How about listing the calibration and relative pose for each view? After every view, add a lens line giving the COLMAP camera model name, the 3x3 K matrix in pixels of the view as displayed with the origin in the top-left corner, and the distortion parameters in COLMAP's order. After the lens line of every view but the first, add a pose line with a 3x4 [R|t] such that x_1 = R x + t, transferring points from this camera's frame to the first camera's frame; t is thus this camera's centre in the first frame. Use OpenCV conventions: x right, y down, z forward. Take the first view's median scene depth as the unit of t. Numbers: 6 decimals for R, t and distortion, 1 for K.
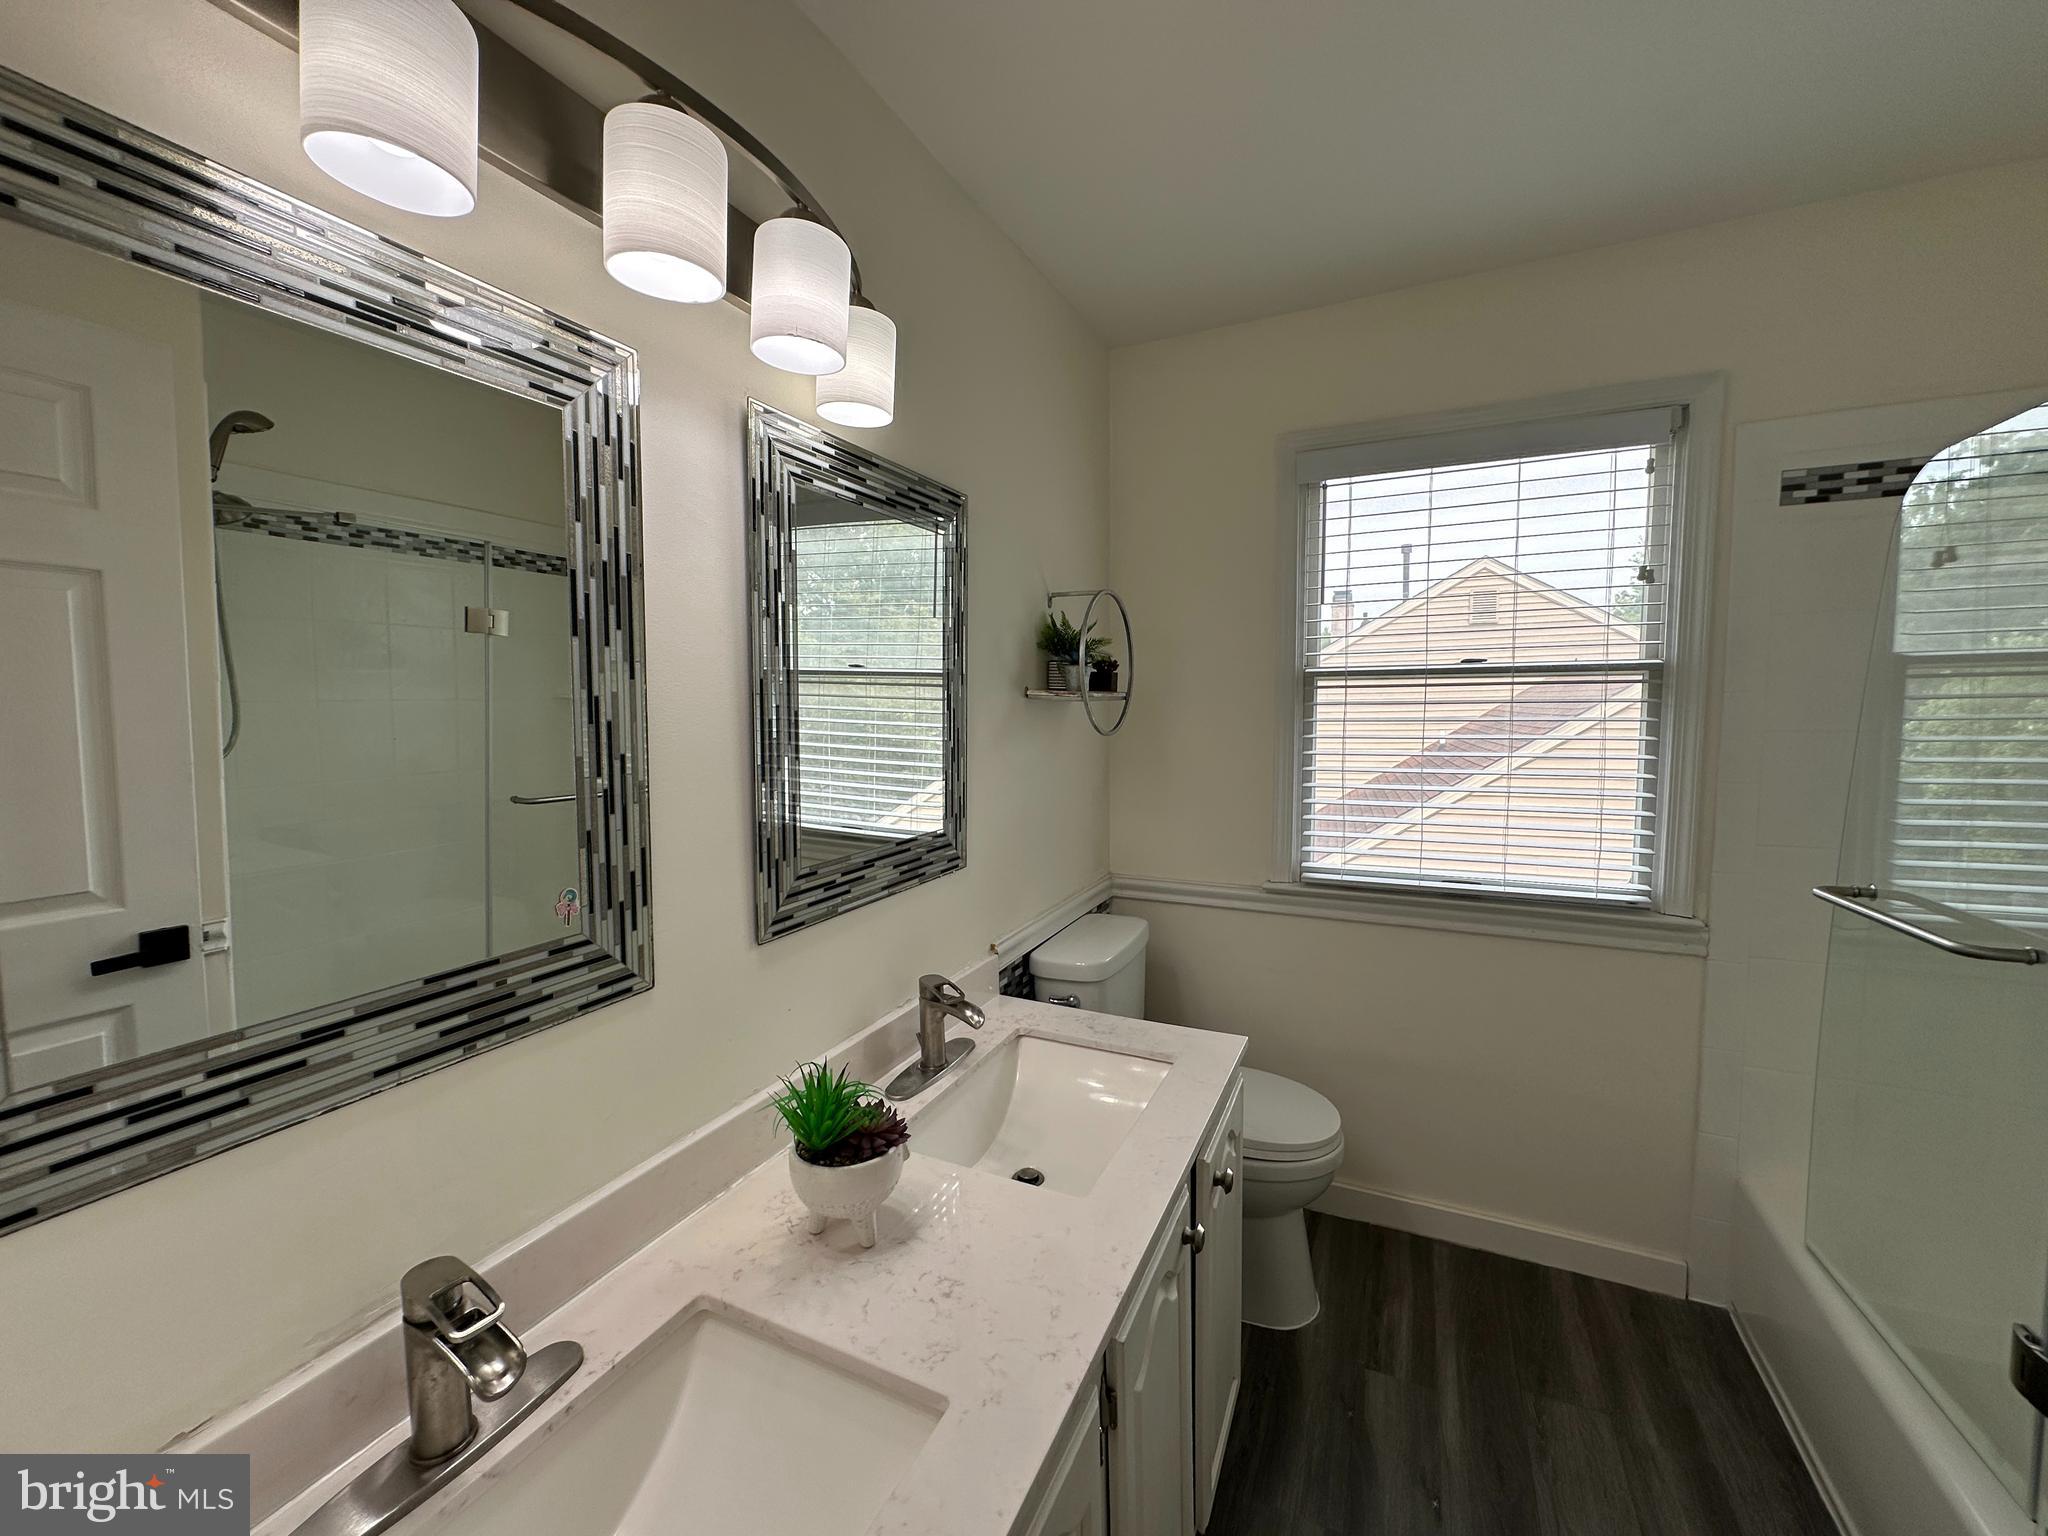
lens RADIAL K [[816.4, 0, 1019.0], [0, 816.4, 763.3], [0, 0, 1]] dist [-0.002589, -0.000107]
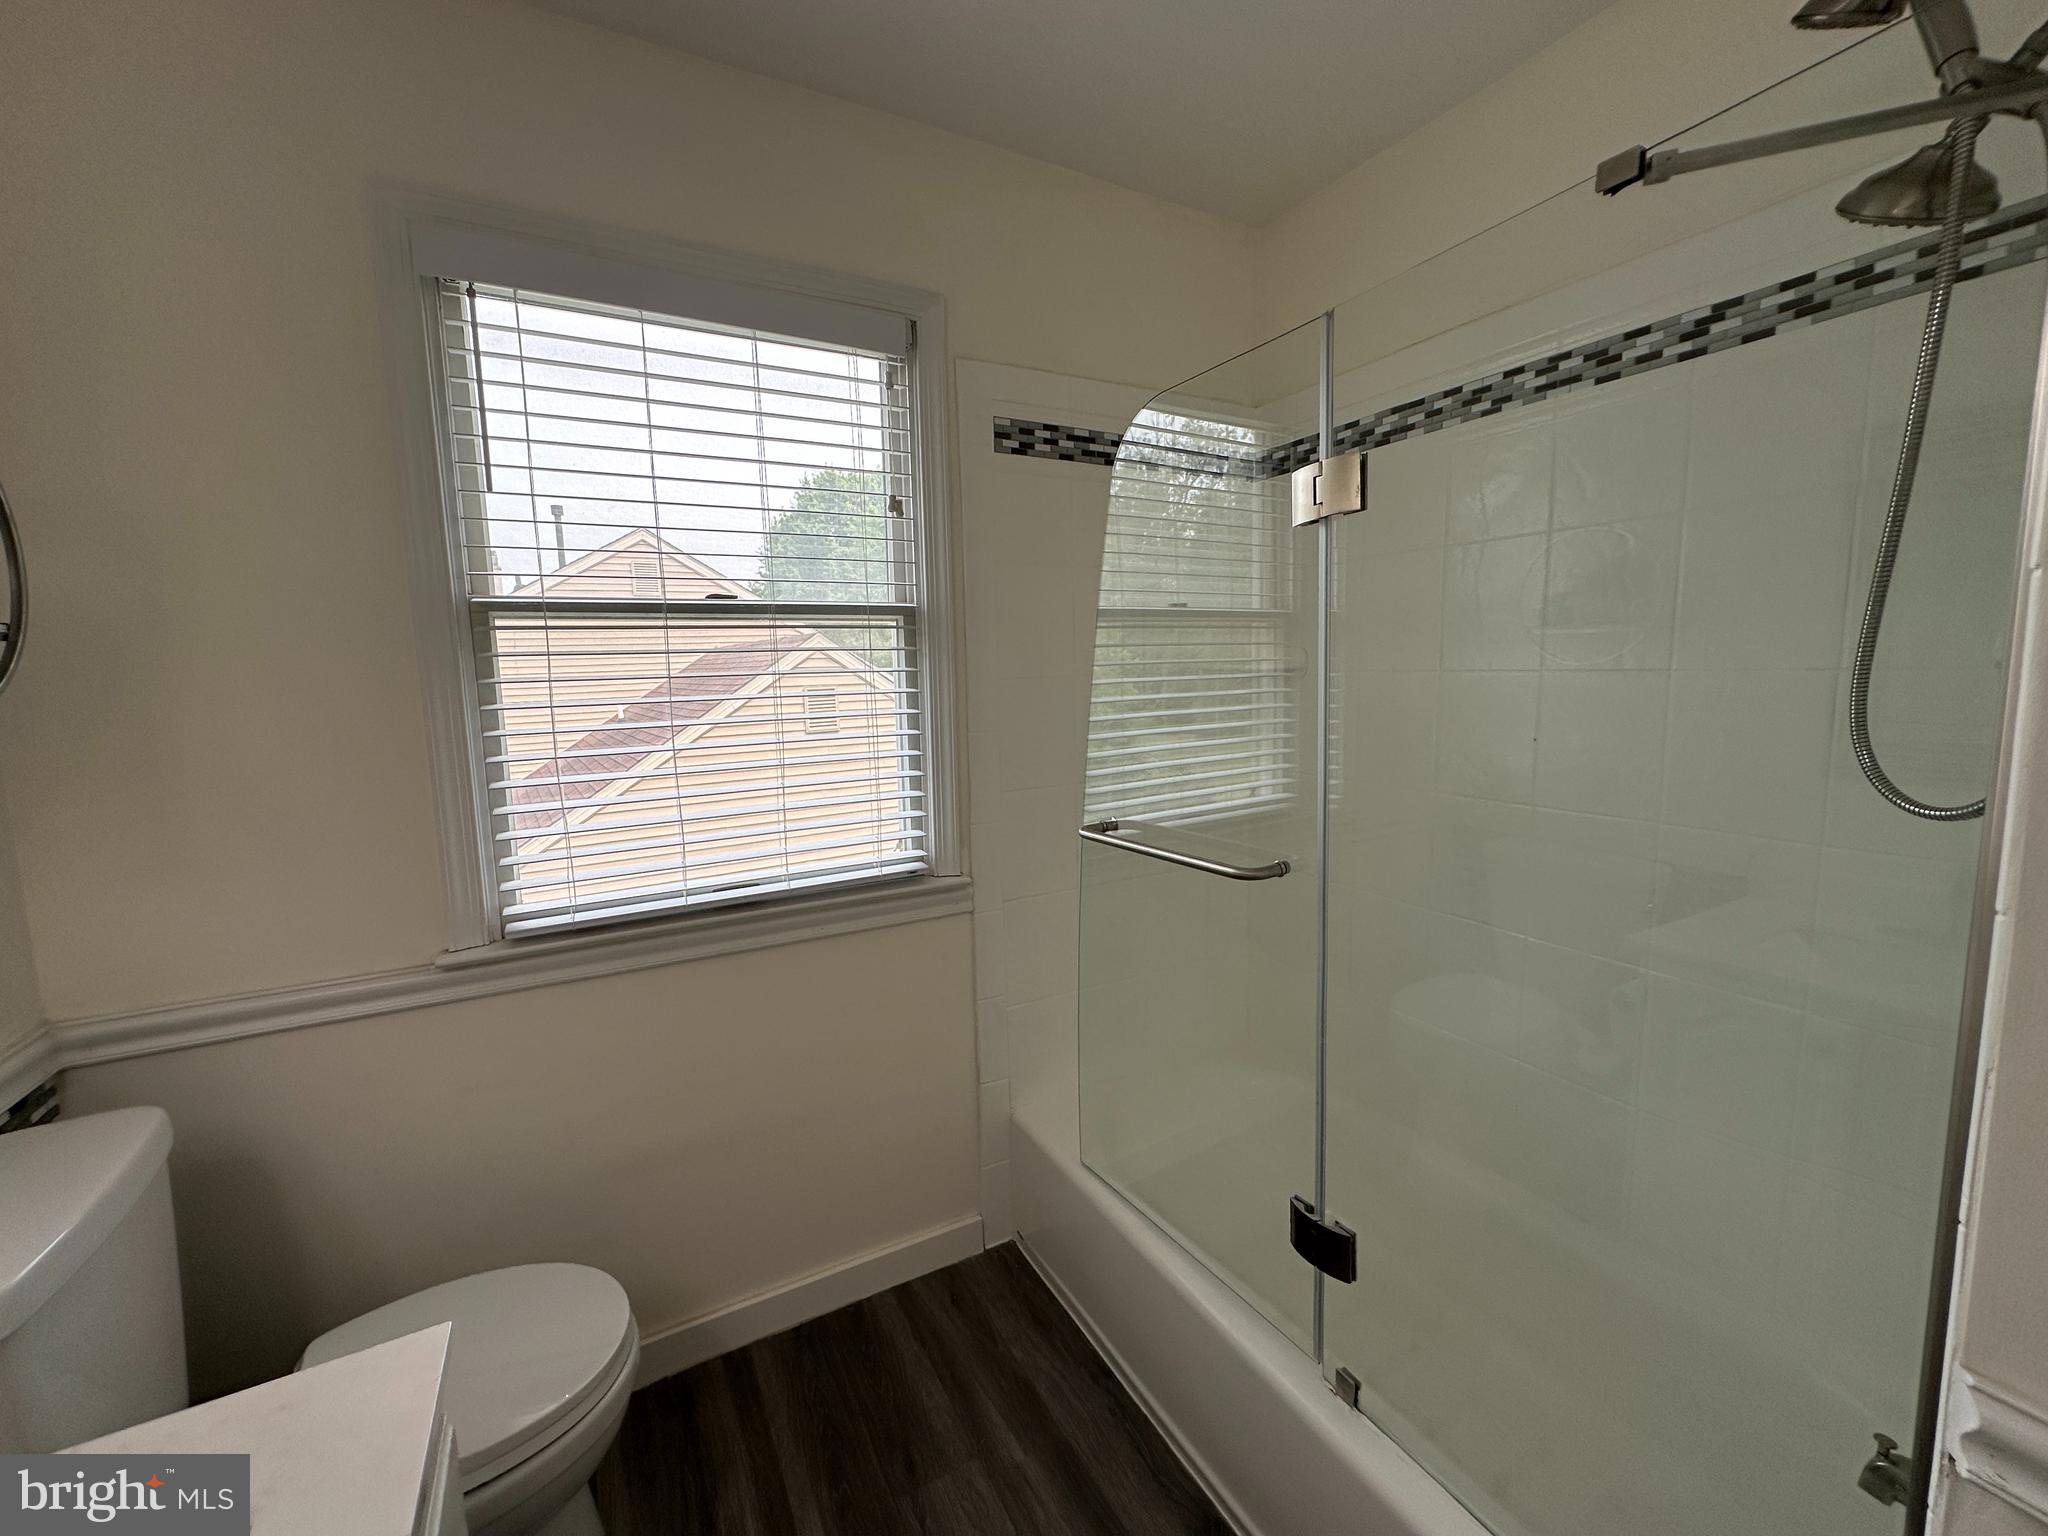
lens RADIAL K [[816.4, 0, 1021.8], [0, 816.4, 764.8], [0, 0, 1]] dist [-0.002589, -0.000107]
pose [[0.579393, -0.104701, 0.808295, 0.098388], [0.073958, 0.994377, 0.075791, -0.007811], [-0.811686, 0.015867, 0.583879, 0.366308]]
